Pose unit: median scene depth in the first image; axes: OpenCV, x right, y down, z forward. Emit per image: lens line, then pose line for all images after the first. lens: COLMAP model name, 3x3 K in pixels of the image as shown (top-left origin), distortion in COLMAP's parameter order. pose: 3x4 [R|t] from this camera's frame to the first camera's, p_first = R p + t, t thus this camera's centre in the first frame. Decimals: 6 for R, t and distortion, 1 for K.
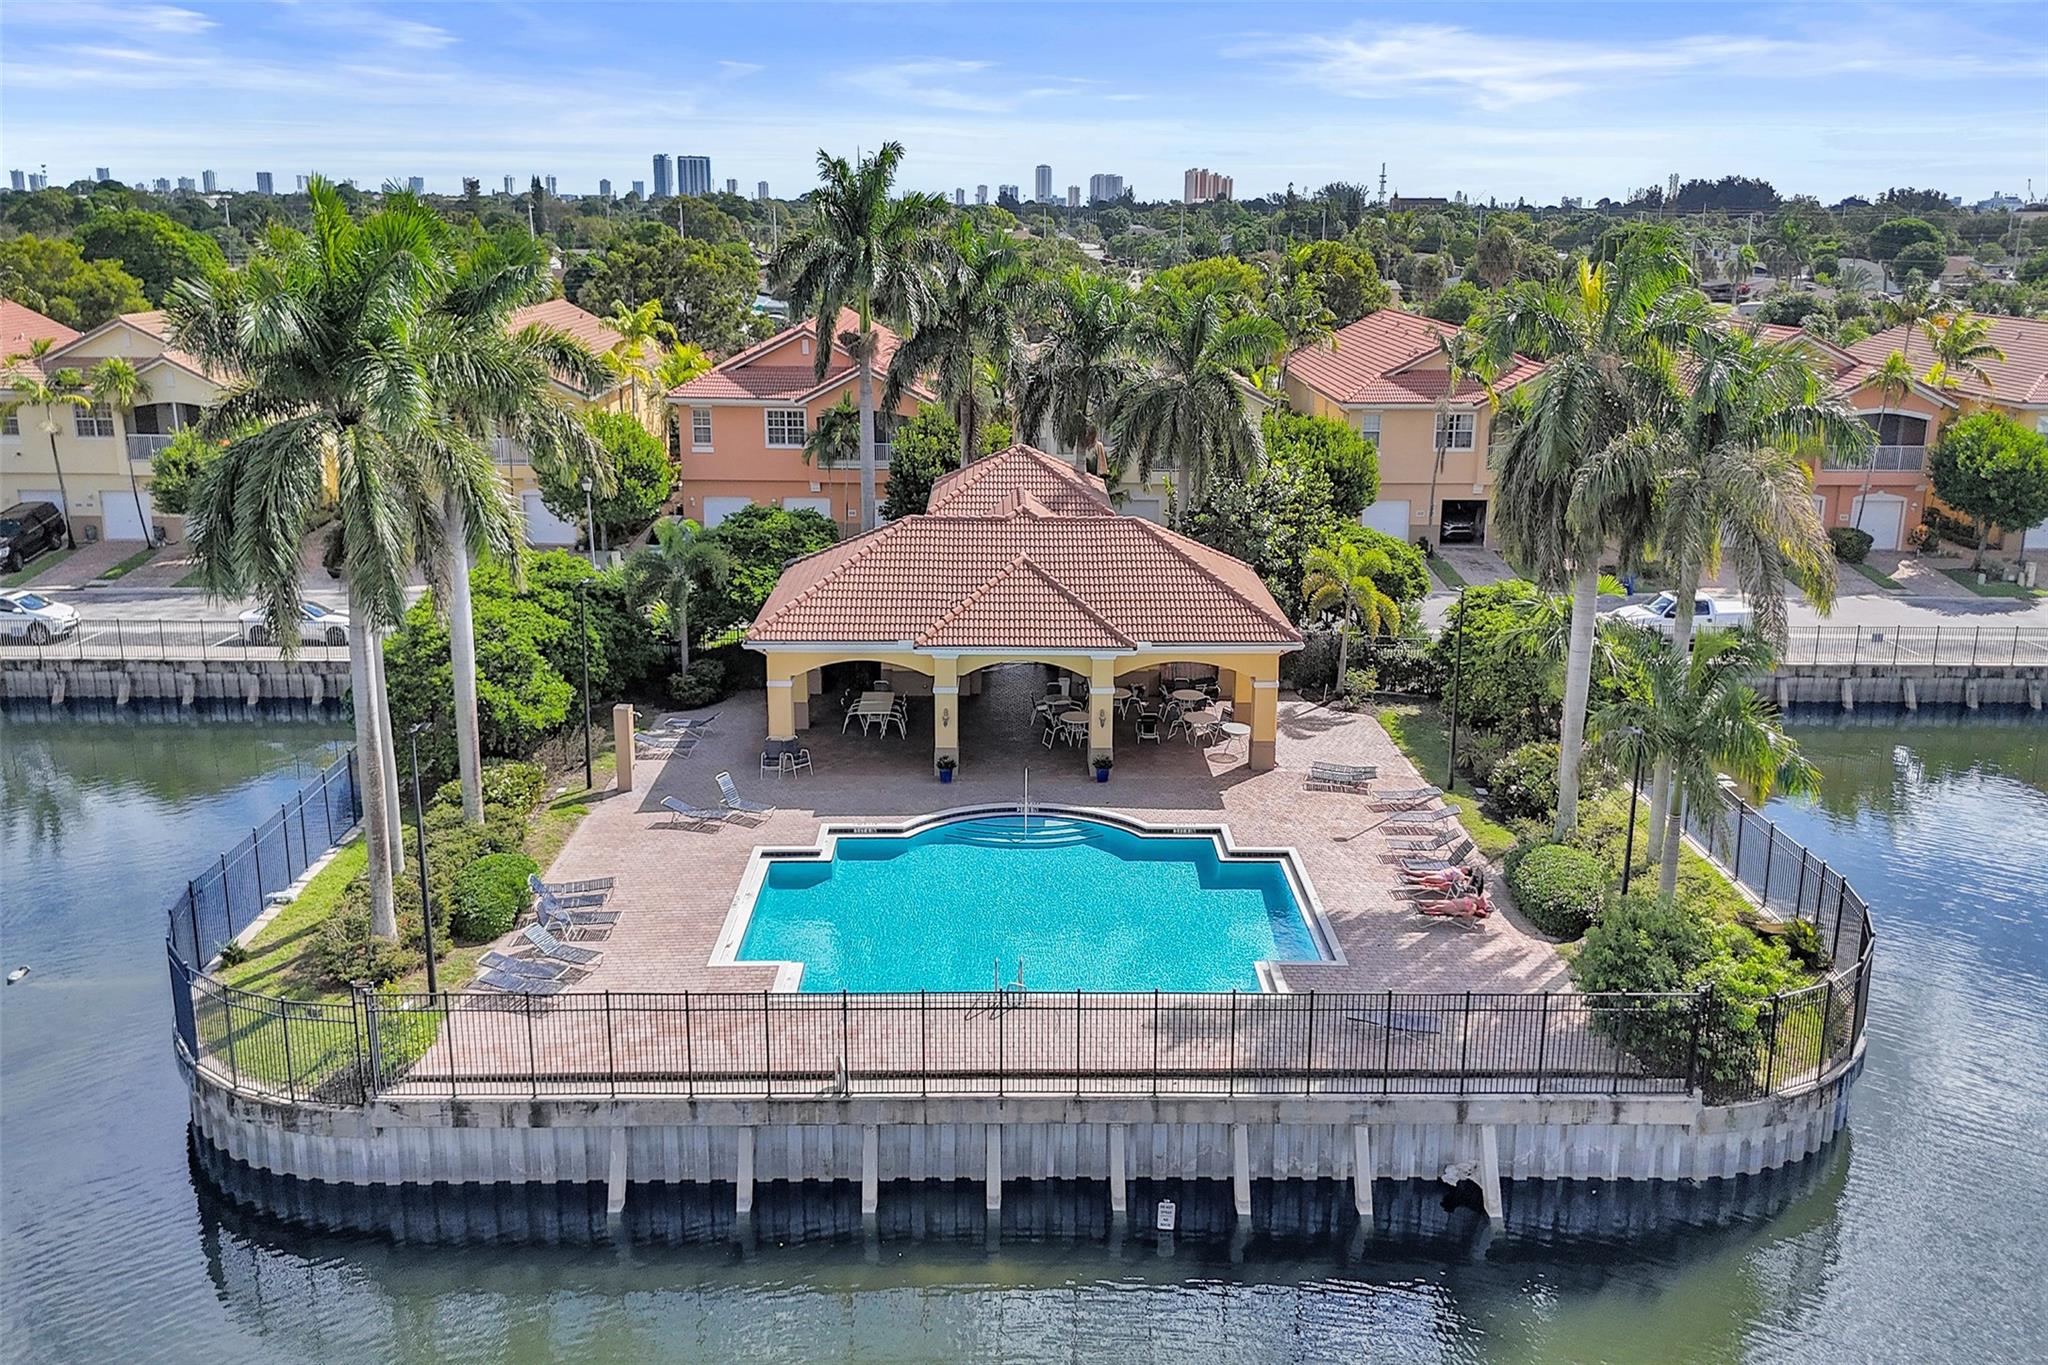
lens RADIAL K [[1586.1, 0, 1025.9], [0, 1586.1, 597.0], [0, 0, 1]] dist [0.097380, -0.126169]
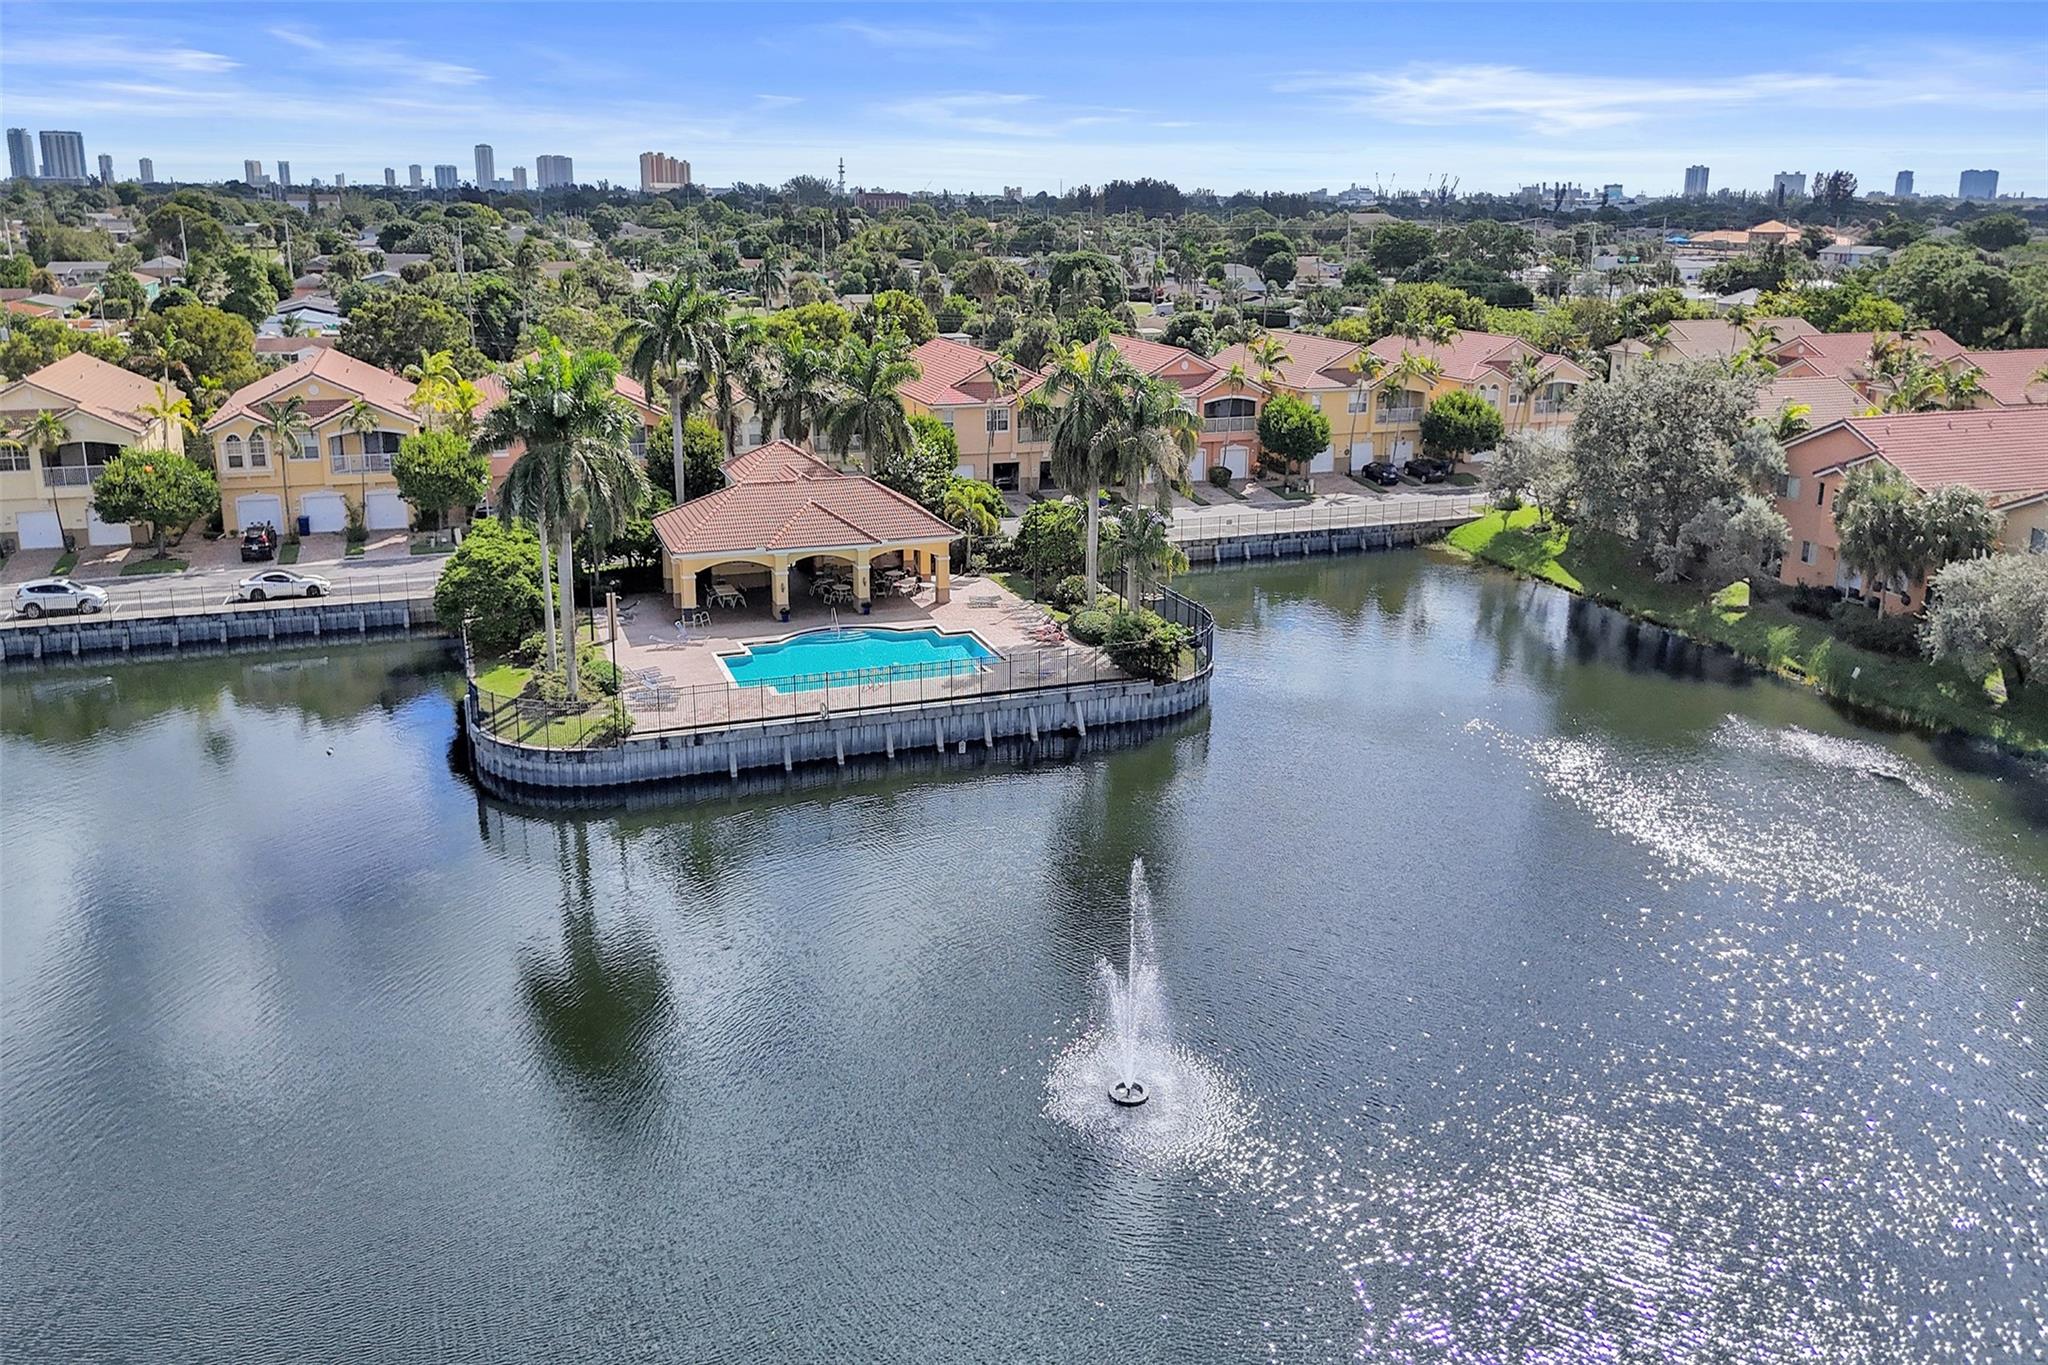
lens RADIAL K [[1493.1, 0, 1024.0], [0, 1493.1, 682.5], [0, 0, 1]] dist [0.084433, -0.100576]
pose [[0.947823, -0.101489, 0.302212, -0.266951], [0.079761, 0.993317, 0.083424, 0.049875], [-0.308659, -0.054967, 0.949583, -0.643604]]
